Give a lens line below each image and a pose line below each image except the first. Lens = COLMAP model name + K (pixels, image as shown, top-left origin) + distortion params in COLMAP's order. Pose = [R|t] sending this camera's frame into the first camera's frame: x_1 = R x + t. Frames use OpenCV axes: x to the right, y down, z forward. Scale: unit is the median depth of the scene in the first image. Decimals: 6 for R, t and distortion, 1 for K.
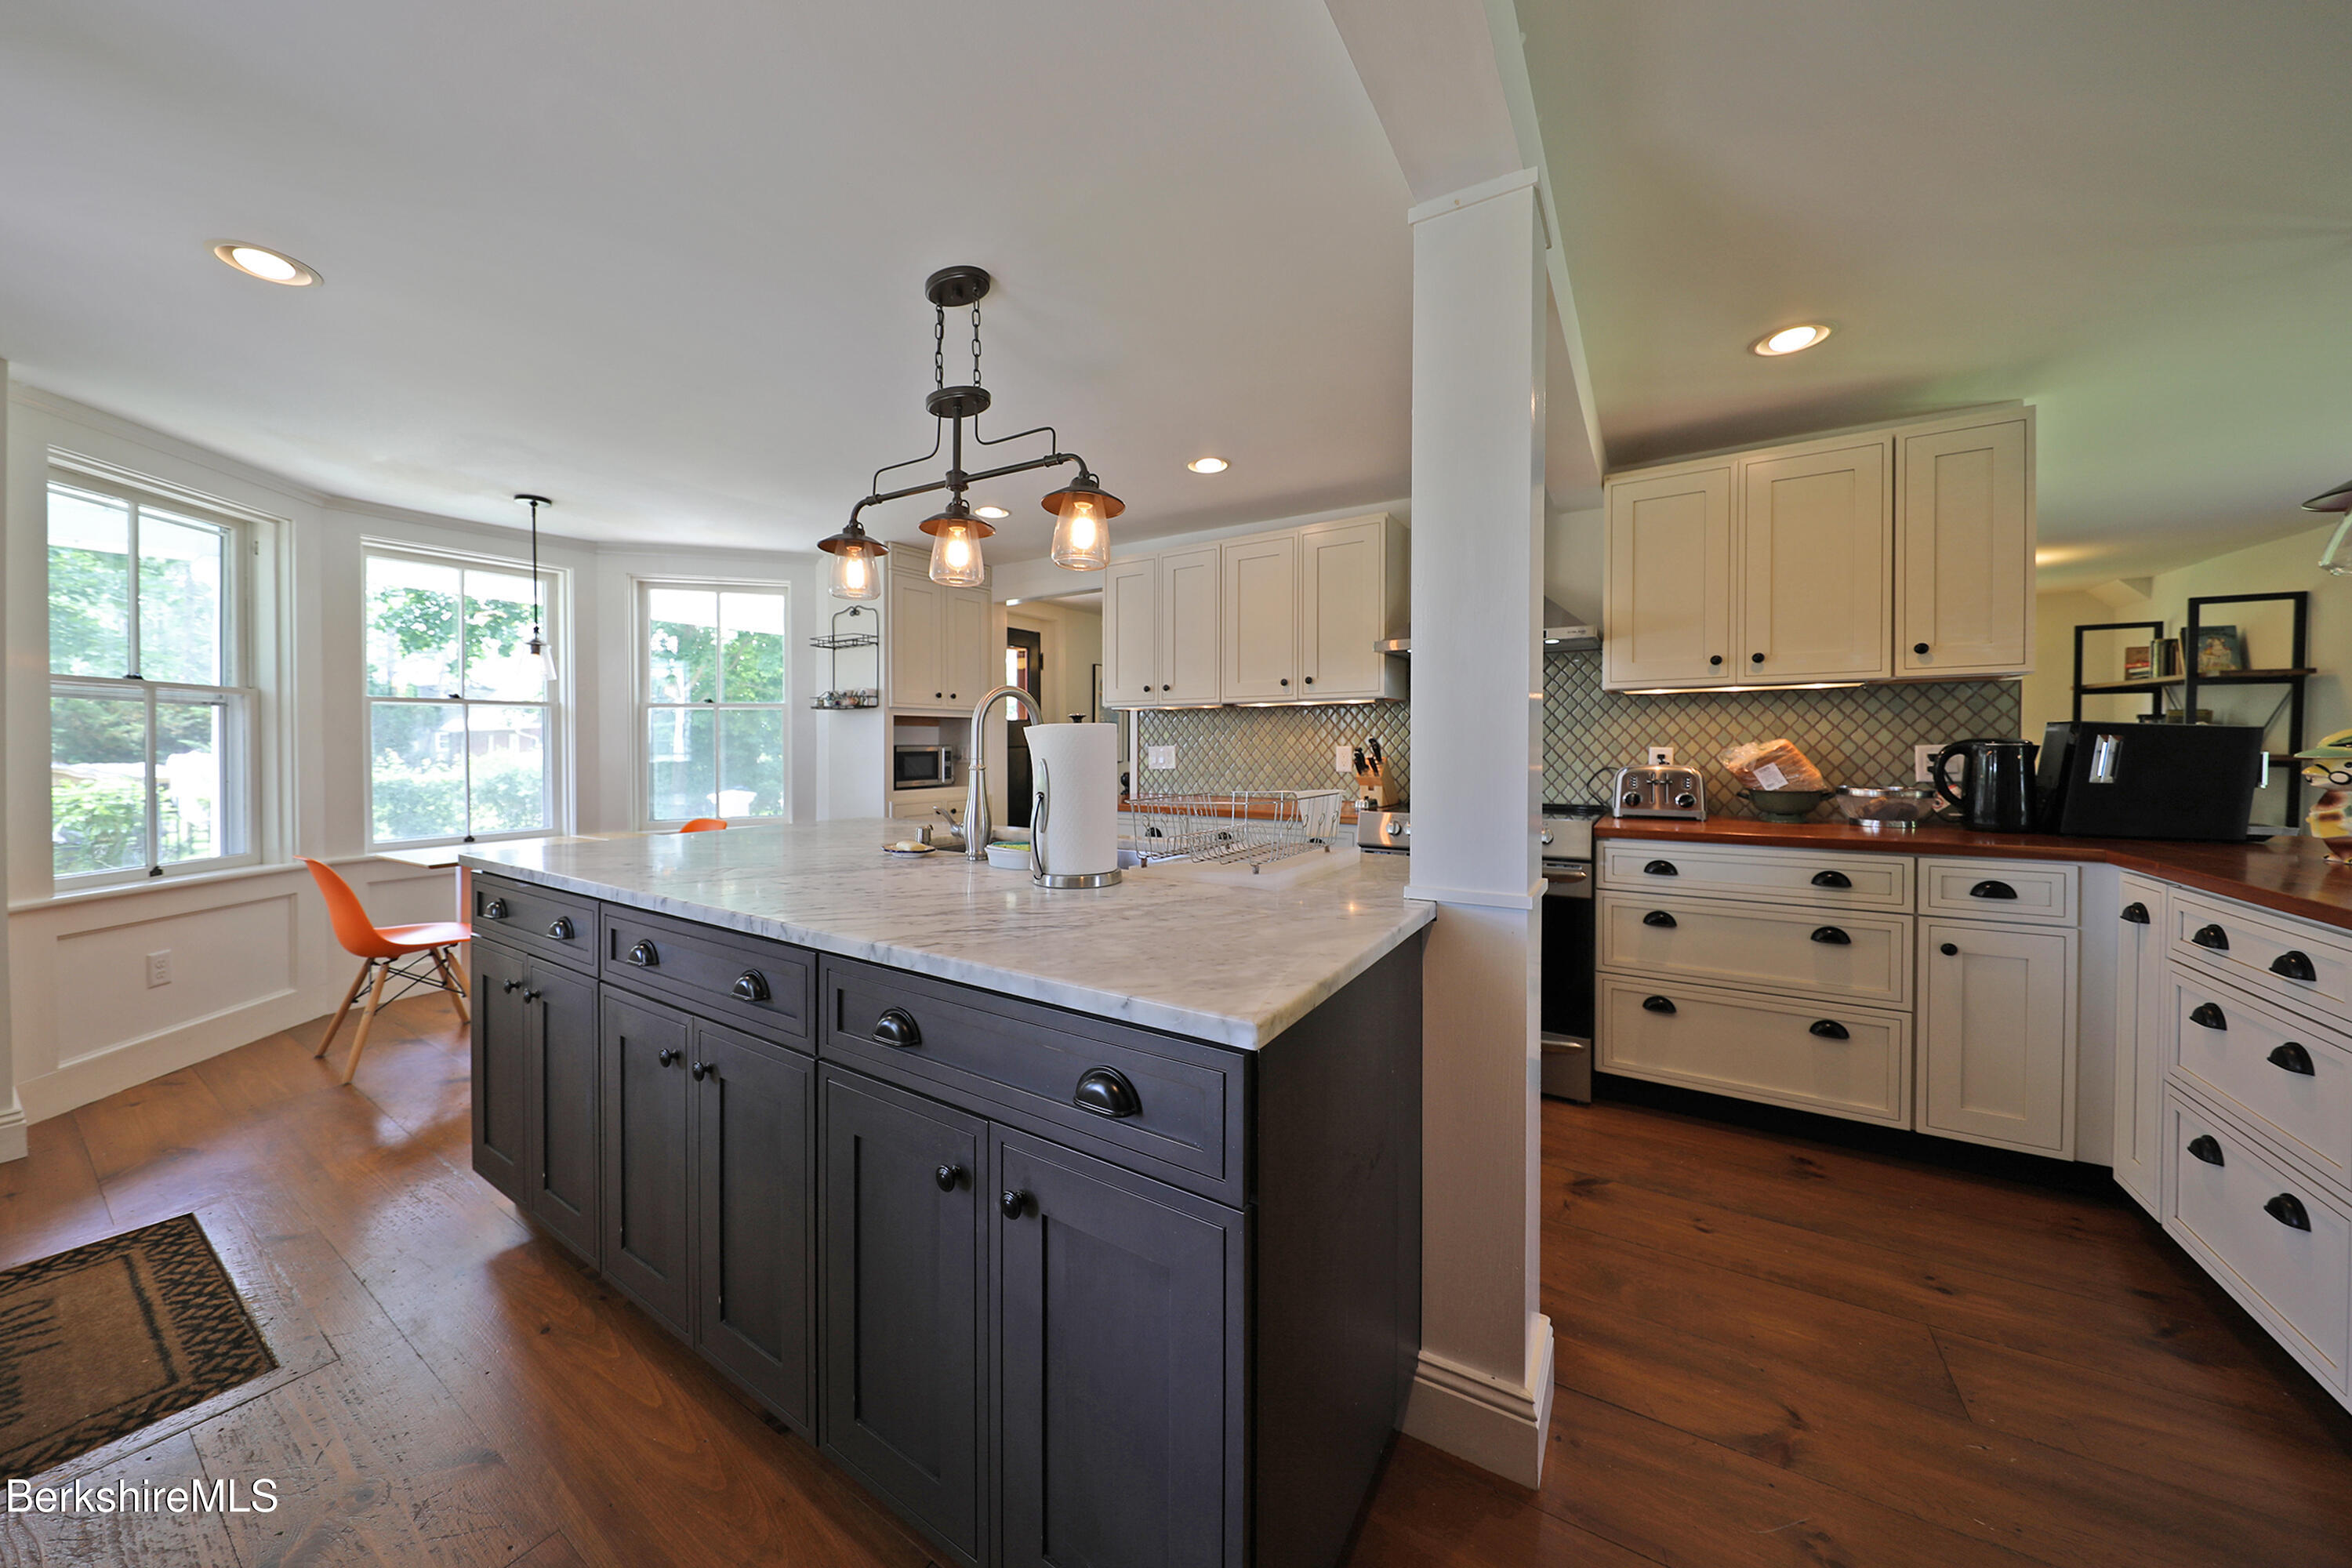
lens RADIAL K [[782.2, 0, 1177.7], [0, 782.2, 744.9], [0, 0, 1]] dist [0.000996, -0.004923]
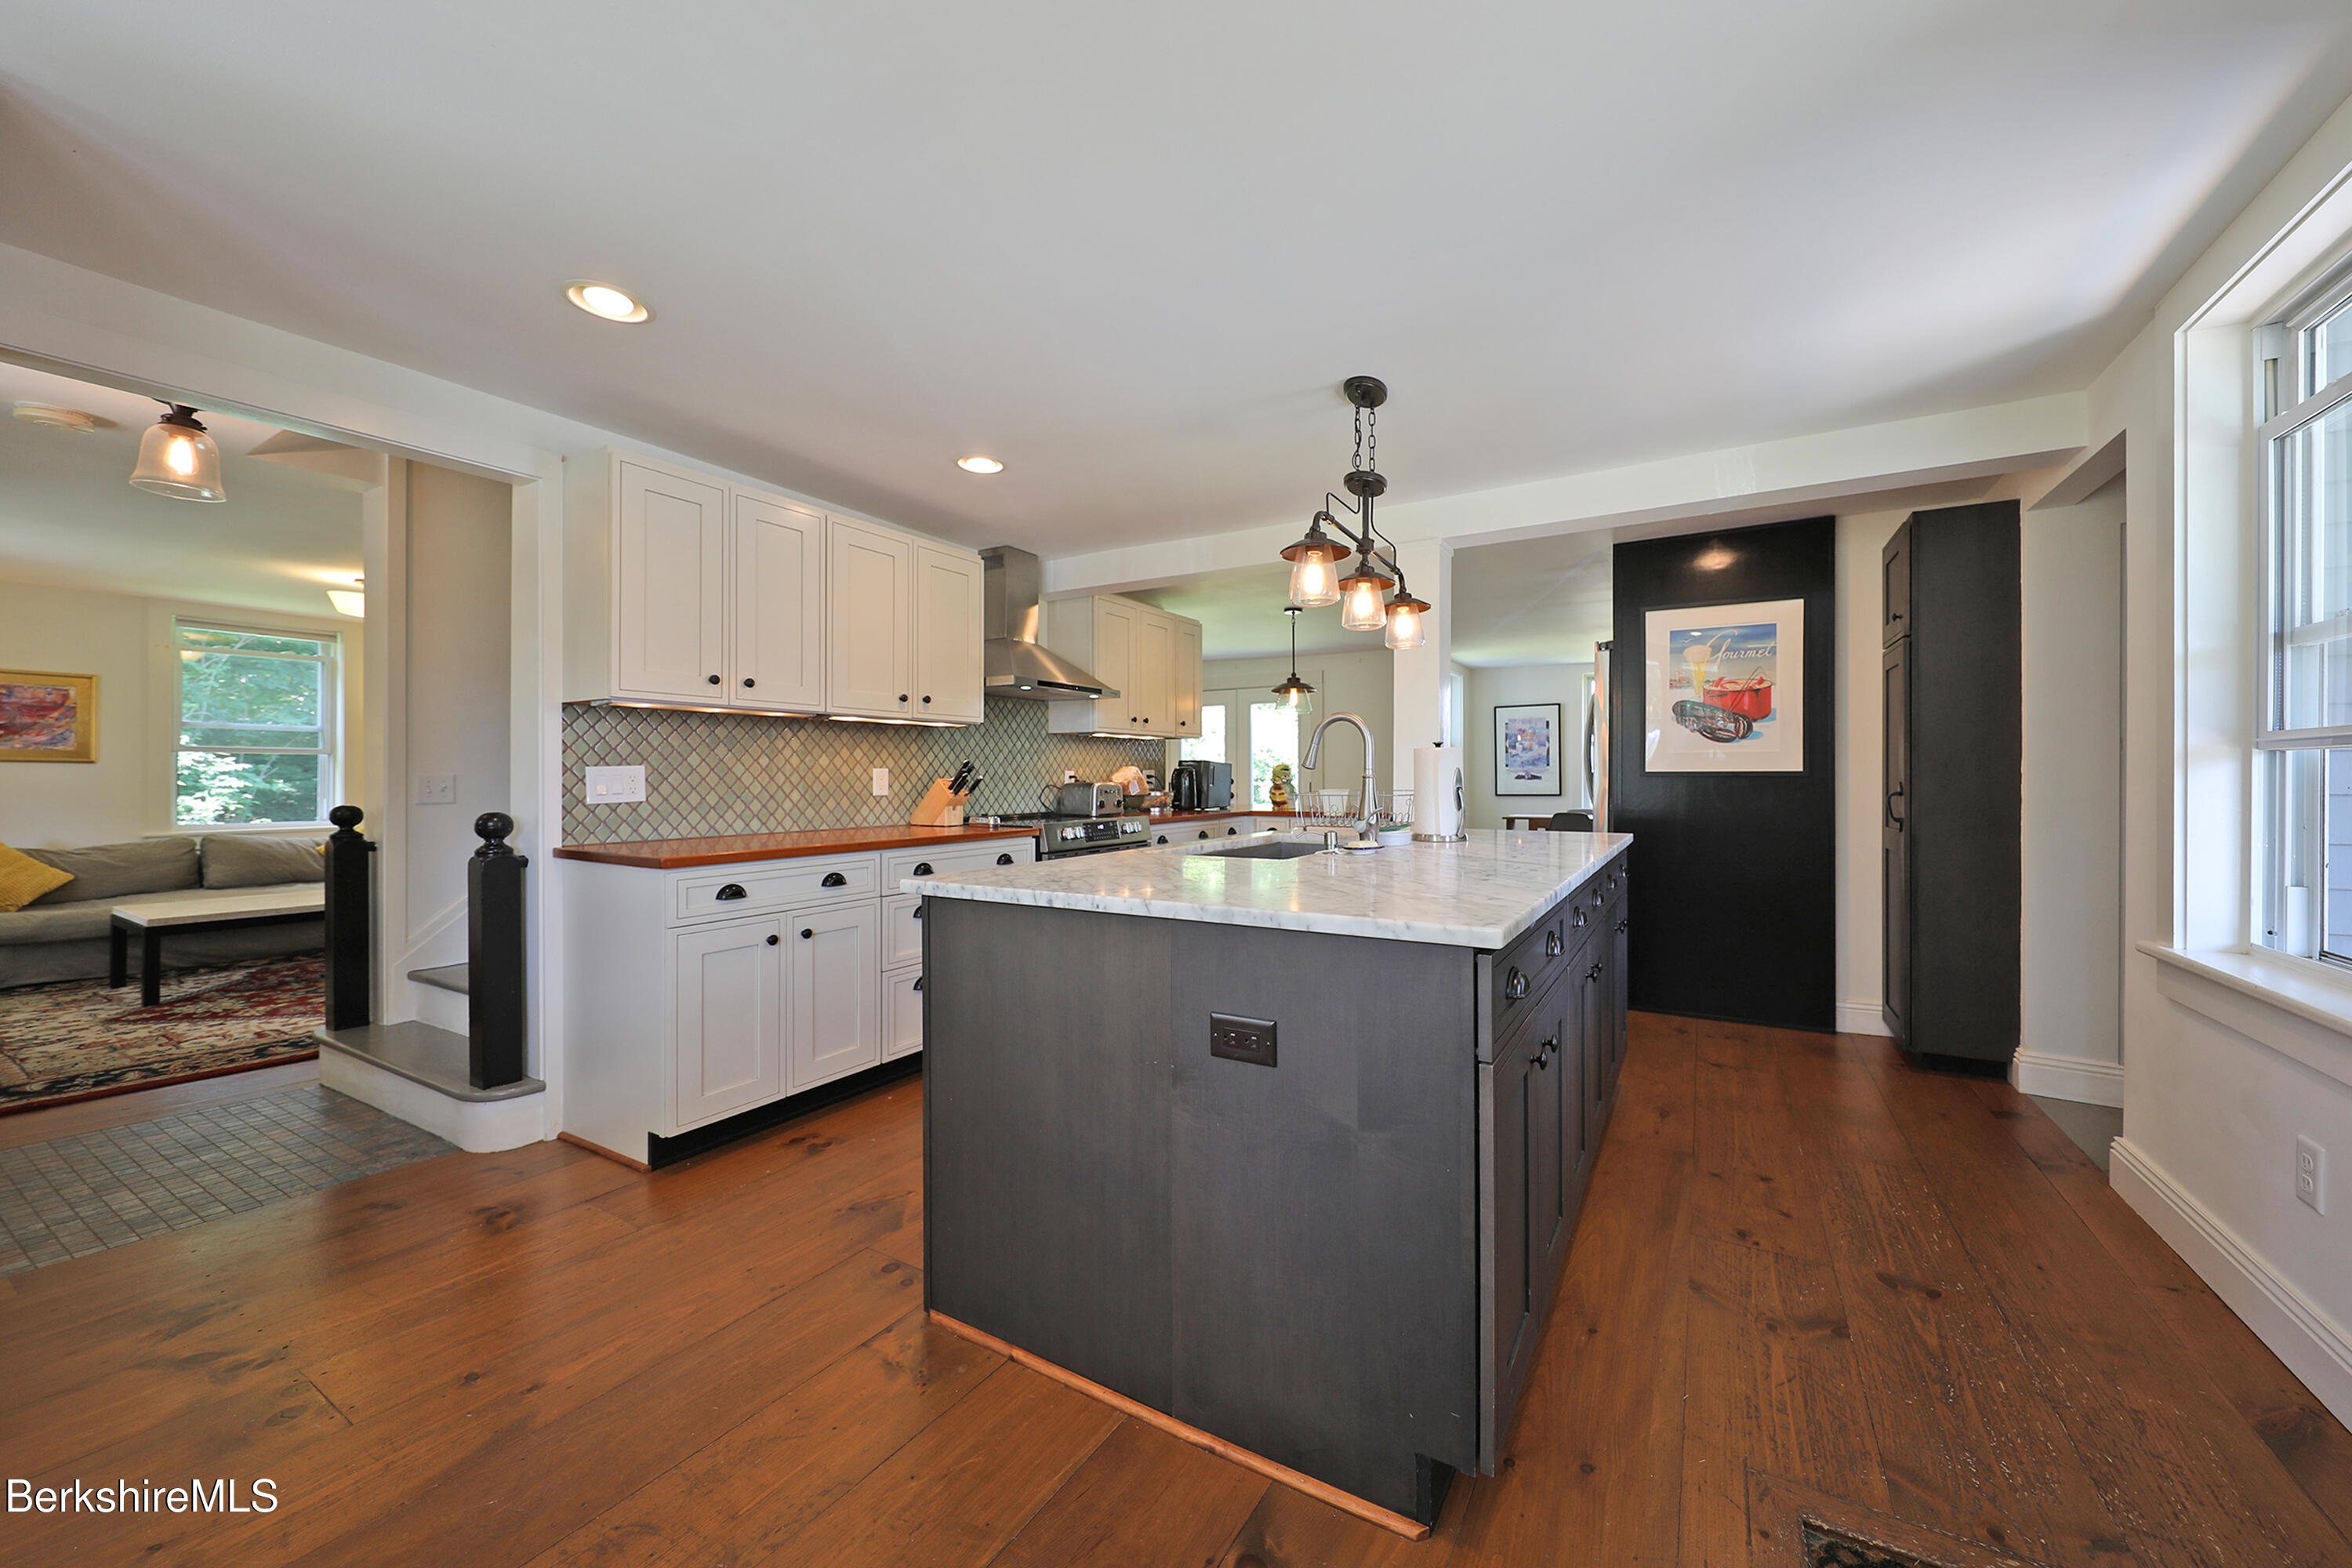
lens RADIAL K [[782.2, 0, 1177.7], [0, 782.2, 744.9], [0, 0, 1]] dist [0.000996, -0.004923]
pose [[0.027355, 0.036664, 0.998953, -0.719654], [-0.004043, 0.999323, -0.036567, 0.005934], [-0.999618, -0.003038, 0.027485, 0.606936]]
